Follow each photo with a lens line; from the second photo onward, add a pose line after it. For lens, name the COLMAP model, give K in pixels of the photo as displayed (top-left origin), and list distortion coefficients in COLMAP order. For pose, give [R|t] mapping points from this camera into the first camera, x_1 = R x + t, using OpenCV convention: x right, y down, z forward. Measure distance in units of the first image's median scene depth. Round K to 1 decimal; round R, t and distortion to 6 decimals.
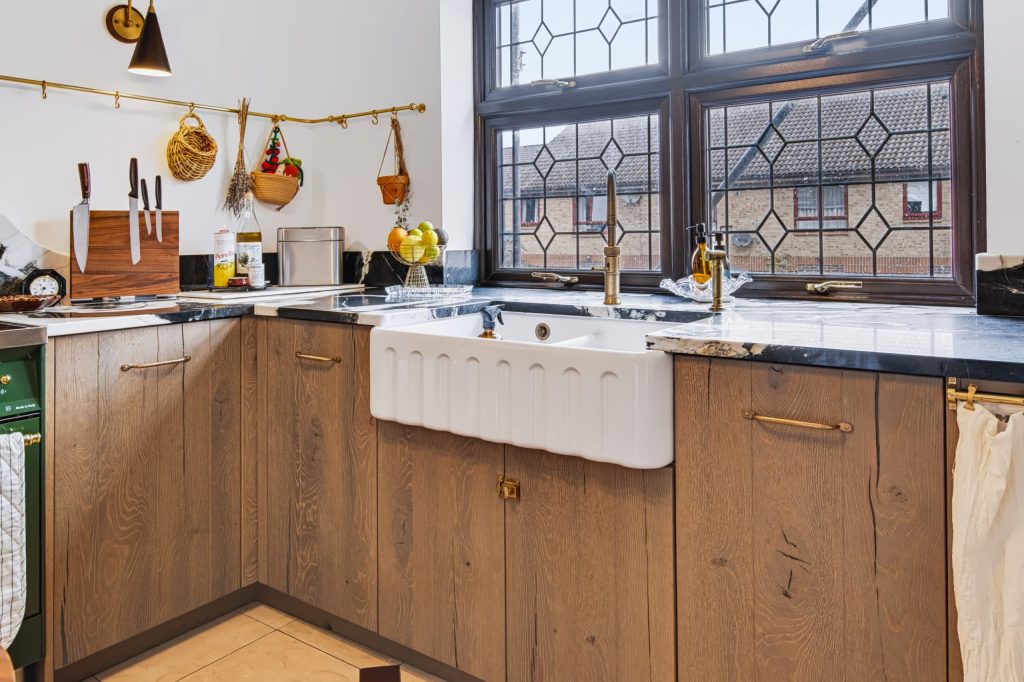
lens RADIAL K [[745.4, 0, 489.7], [0, 745.4, 218.0], [0, 0, 1]] dist [0.000874, -0.000161]
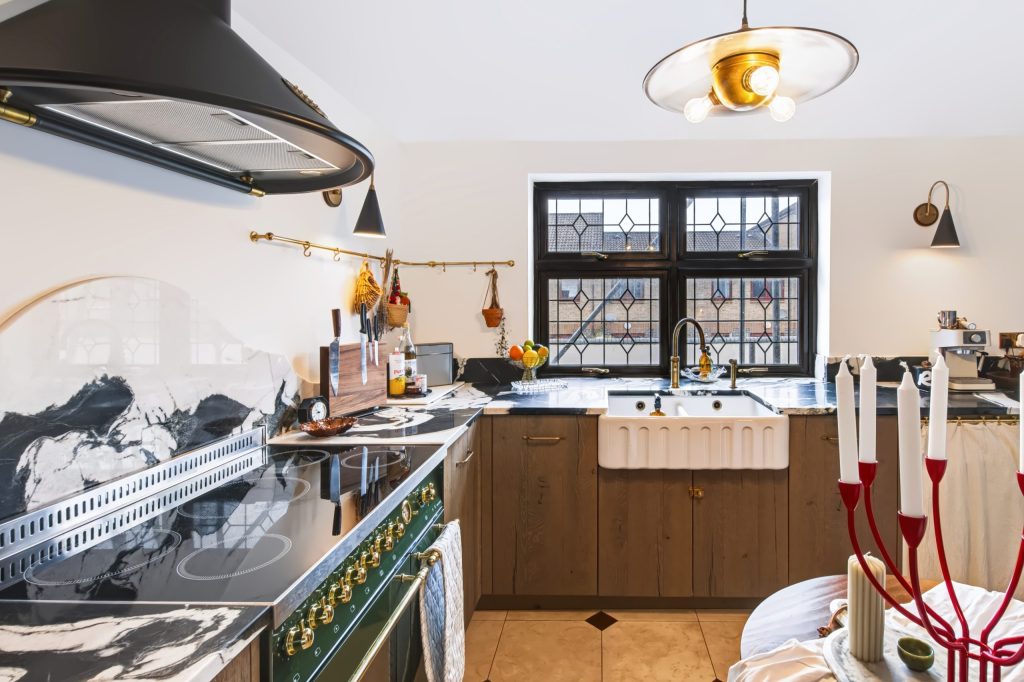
lens RADIAL K [[539.1, 0, 572.2], [0, 539.1, 299.4], [0, 0, 1]] dist [0.000853, 0.000016]
pose [[0.825747, 0.005373, 0.564015, -0.733042], [-0.013101, 0.999868, 0.009654, -0.104220], [-0.563889, -0.015361, 0.825708, 0.025543]]
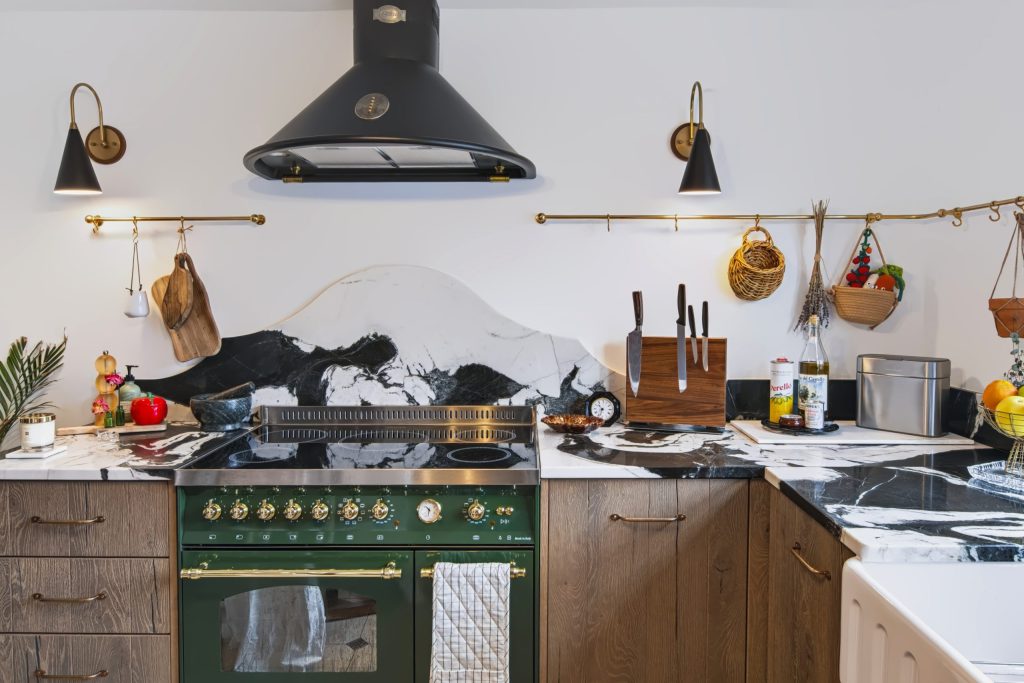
lens RADIAL K [[715.8, 0, 527.3], [0, 715.8, 302.8], [0, 0, 1]] dist [0.000832, -0.004385]
pose [[0.594752, 0.029673, -0.803361, 0.165326], [0.015014, 0.998734, 0.048004, -0.108885], [0.803769, -0.040612, 0.593554, 0.289479]]
